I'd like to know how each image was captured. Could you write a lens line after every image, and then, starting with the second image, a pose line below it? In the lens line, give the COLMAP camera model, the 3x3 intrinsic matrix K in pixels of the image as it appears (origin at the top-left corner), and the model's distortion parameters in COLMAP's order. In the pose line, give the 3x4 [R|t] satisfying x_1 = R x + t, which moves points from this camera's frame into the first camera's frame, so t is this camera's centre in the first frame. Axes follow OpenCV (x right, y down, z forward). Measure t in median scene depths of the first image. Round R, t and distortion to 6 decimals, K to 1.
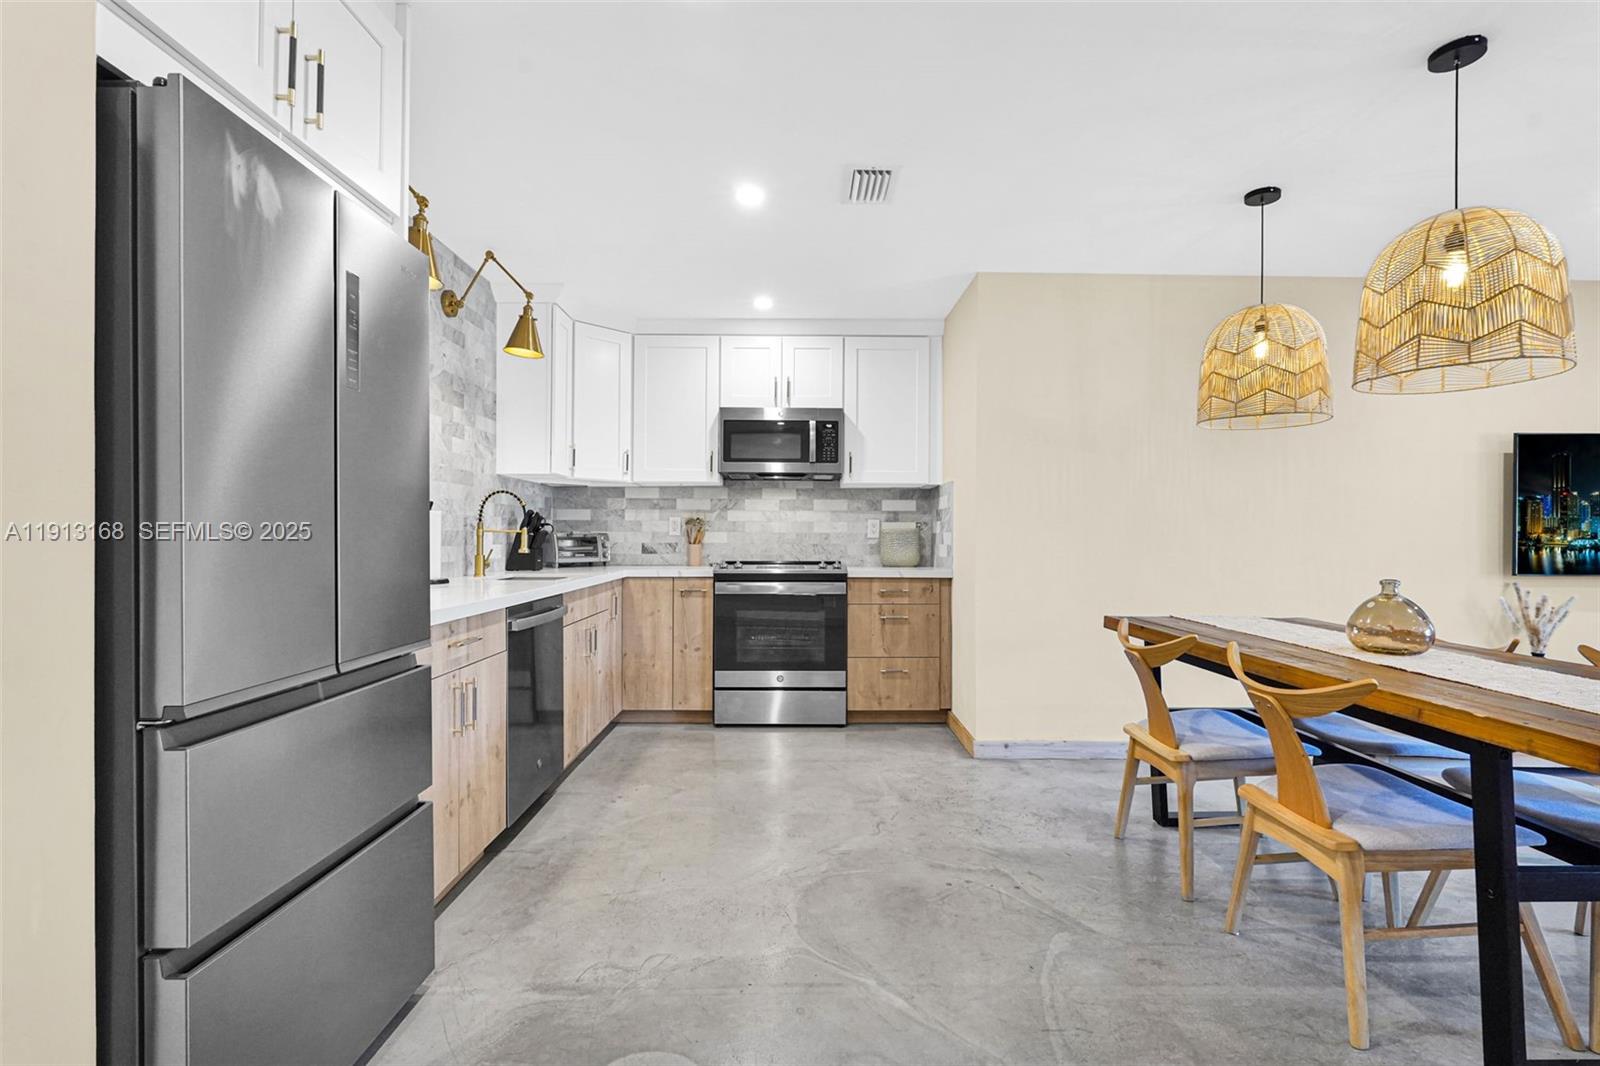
lens RADIAL K [[726.6, 0, 799.6], [0, 726.6, 532.7], [0, 0, 1]] dist [-0.017368, 0.008572]
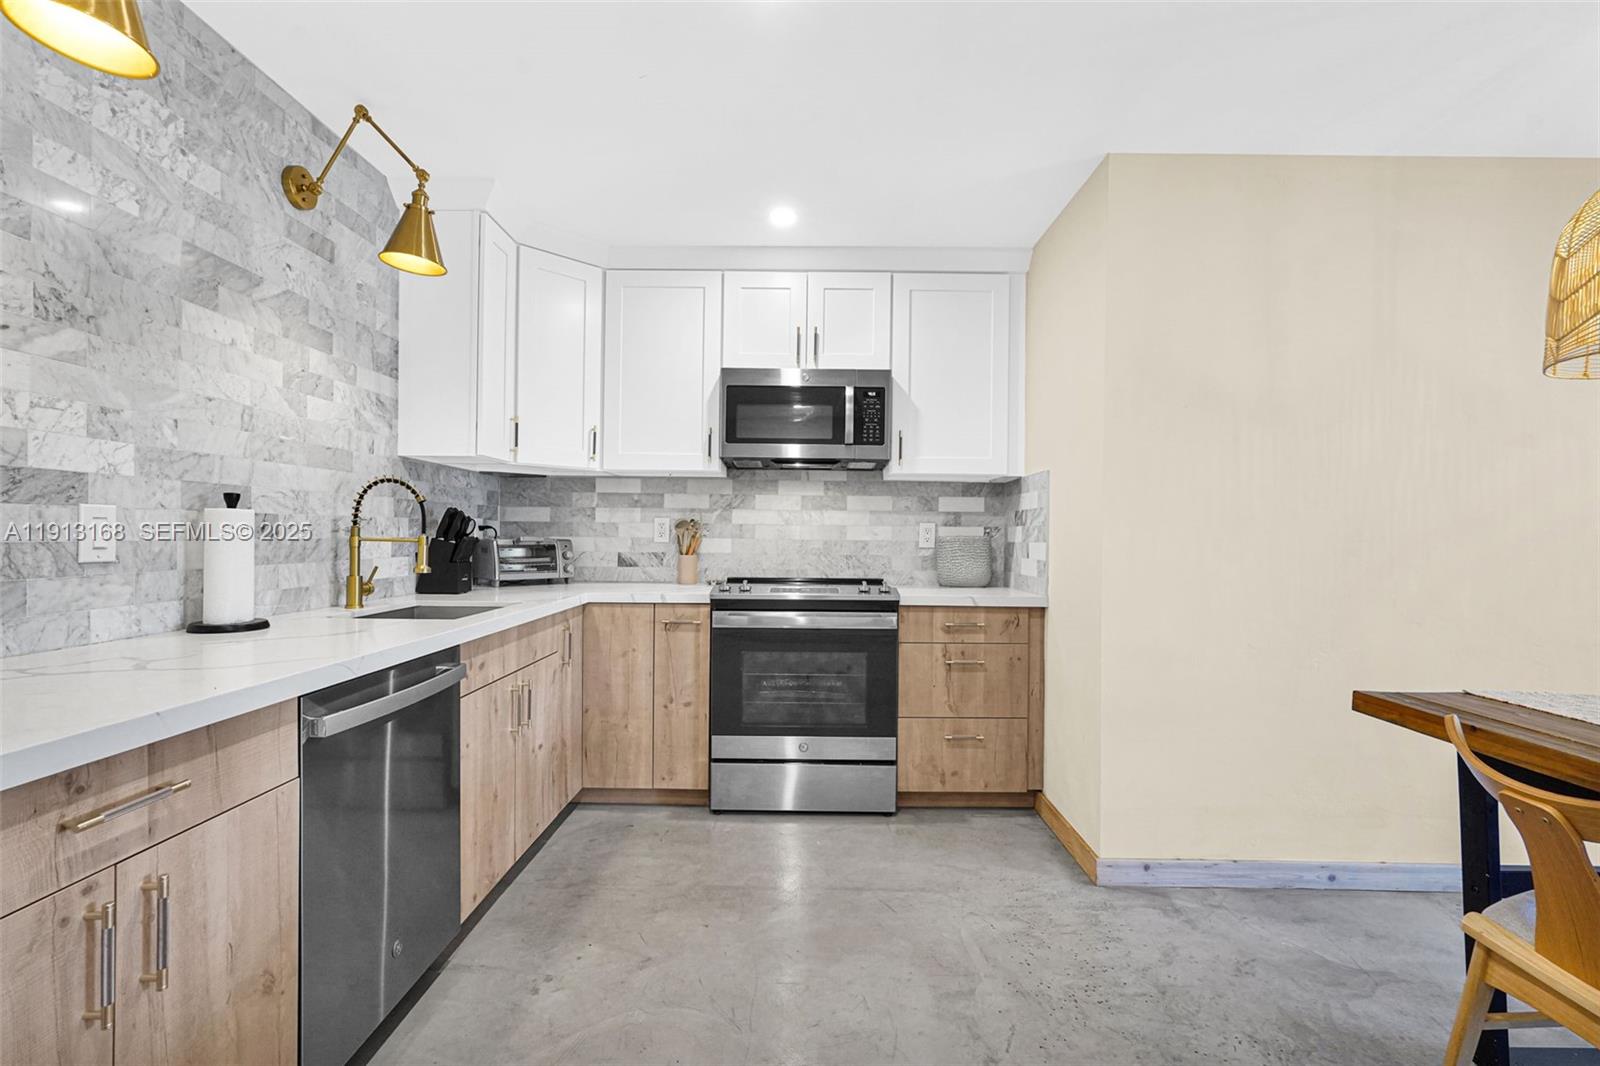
lens RADIAL K [[726.6, 0, 801.0], [0, 726.6, 534.7], [0, 0, 1]] dist [-0.017368, 0.008572]
pose [[0.999908, 0.006280, -0.012016, -0.022026], [-0.006211, 0.999964, 0.005832, -0.011167], [0.012053, -0.005757, 0.999911, 0.293093]]
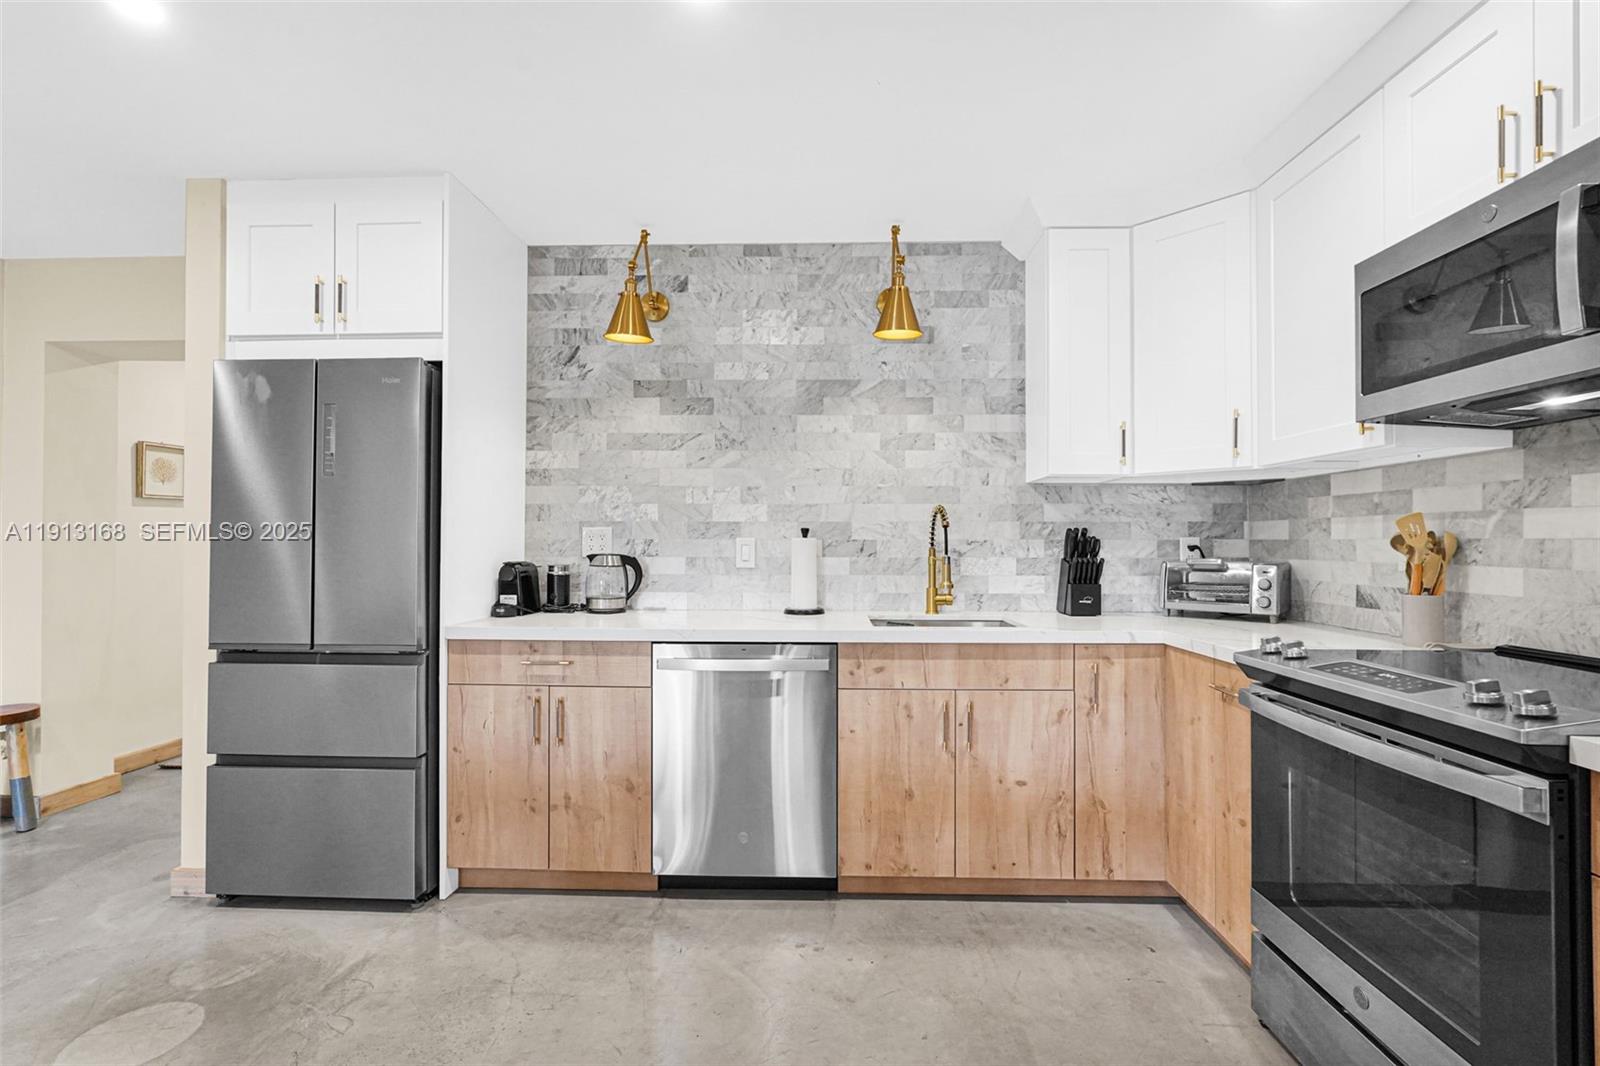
lens RADIAL K [[726.6, 0, 799.6], [0, 726.6, 532.2], [0, 0, 1]] dist [-0.017368, 0.008572]
pose [[-0.042124, -0.018199, -0.998947, 0.333343], [0.000782, 0.999833, -0.018248, -0.014731], [0.999112, -0.001550, -0.042102, 0.751600]]
